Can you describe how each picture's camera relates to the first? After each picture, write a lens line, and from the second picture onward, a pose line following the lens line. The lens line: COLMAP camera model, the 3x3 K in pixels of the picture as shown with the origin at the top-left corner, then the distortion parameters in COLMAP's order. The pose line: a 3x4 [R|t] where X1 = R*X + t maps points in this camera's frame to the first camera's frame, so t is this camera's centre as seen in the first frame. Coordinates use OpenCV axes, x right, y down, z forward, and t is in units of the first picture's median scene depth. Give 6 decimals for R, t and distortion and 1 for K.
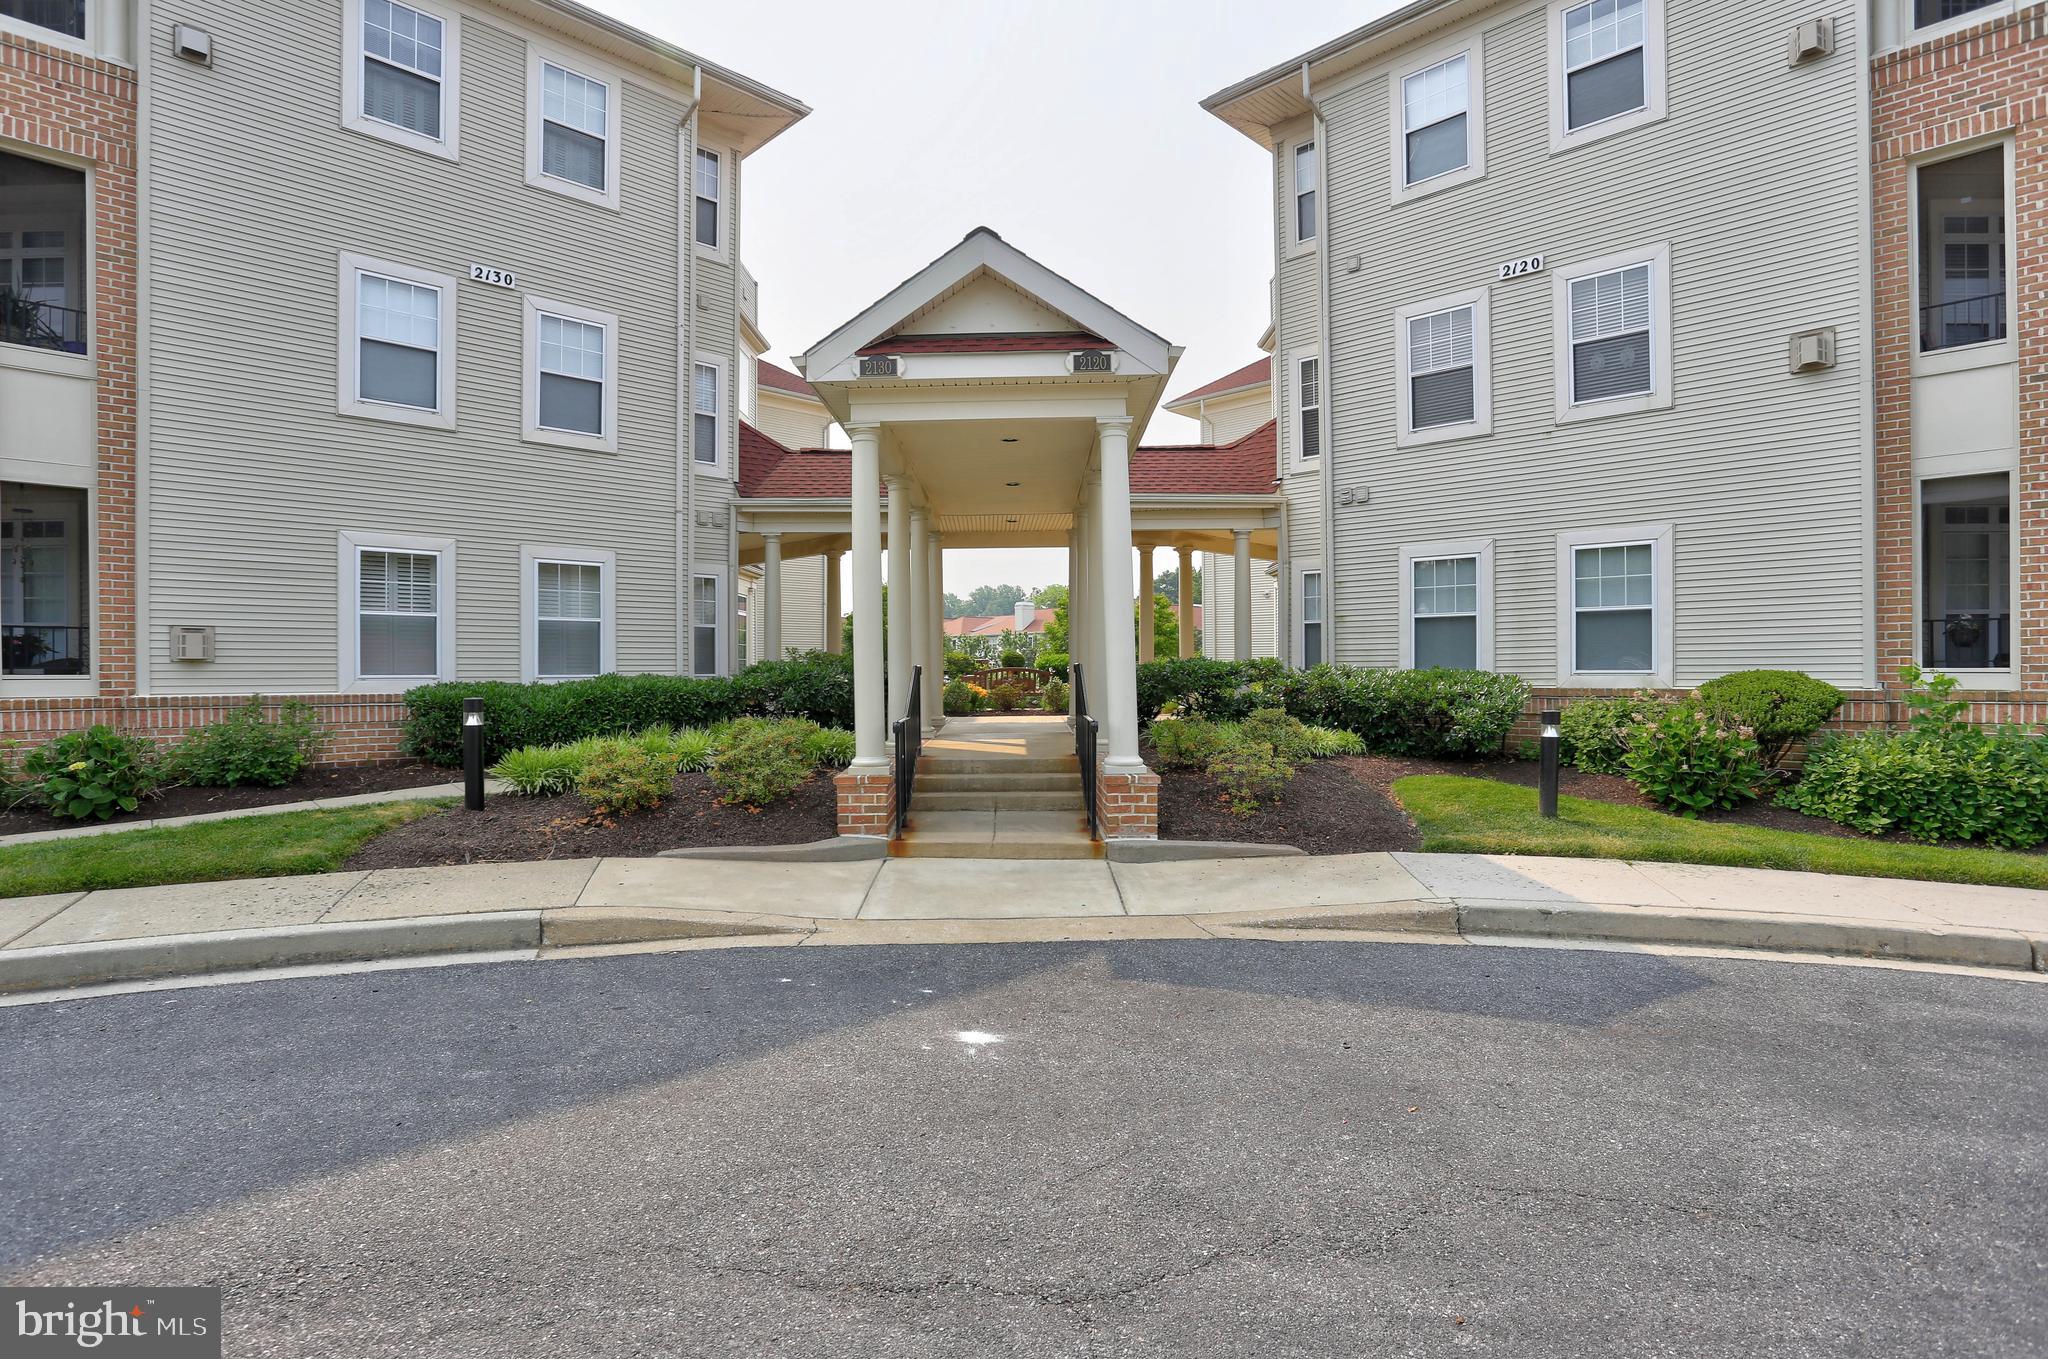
lens RADIAL K [[1005.6, 0, 1015.3], [0, 1005.6, 688.5], [0, 0, 1]] dist [-0.033923, 0.000209]
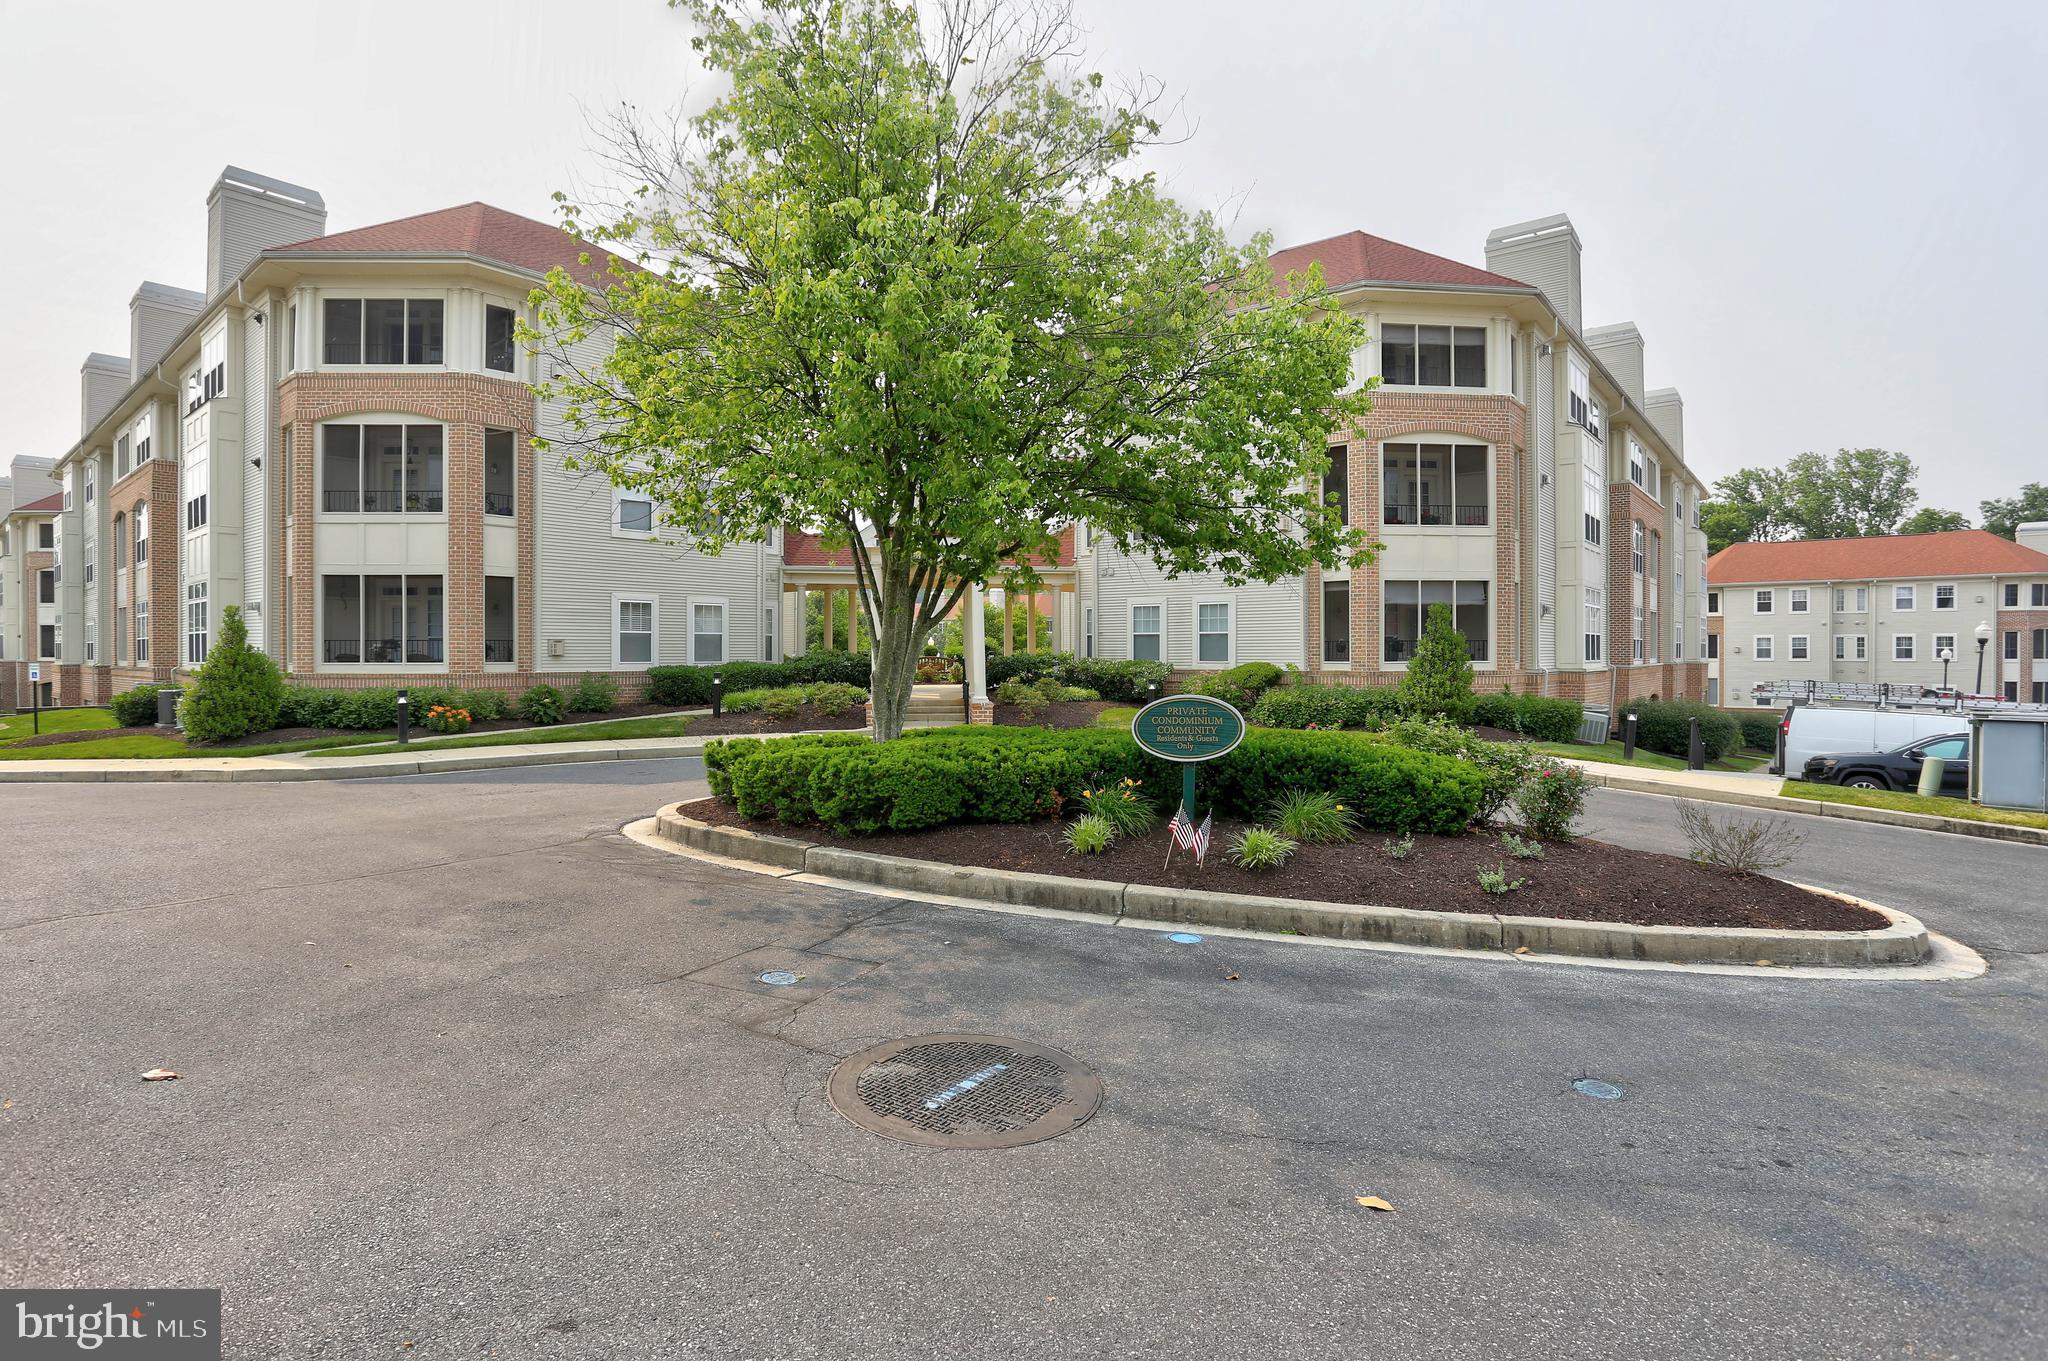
lens RADIAL K [[1005.6, 0, 1018.0], [0, 1005.6, 662.7], [0, 0, 1]] dist [-0.033923, 0.000209]
pose [[0.995674, 0.003271, 0.092857, -0.023920], [-0.002804, 0.999983, -0.005153, -0.003030], [-0.092872, 0.004871, 0.995666, -1.143814]]
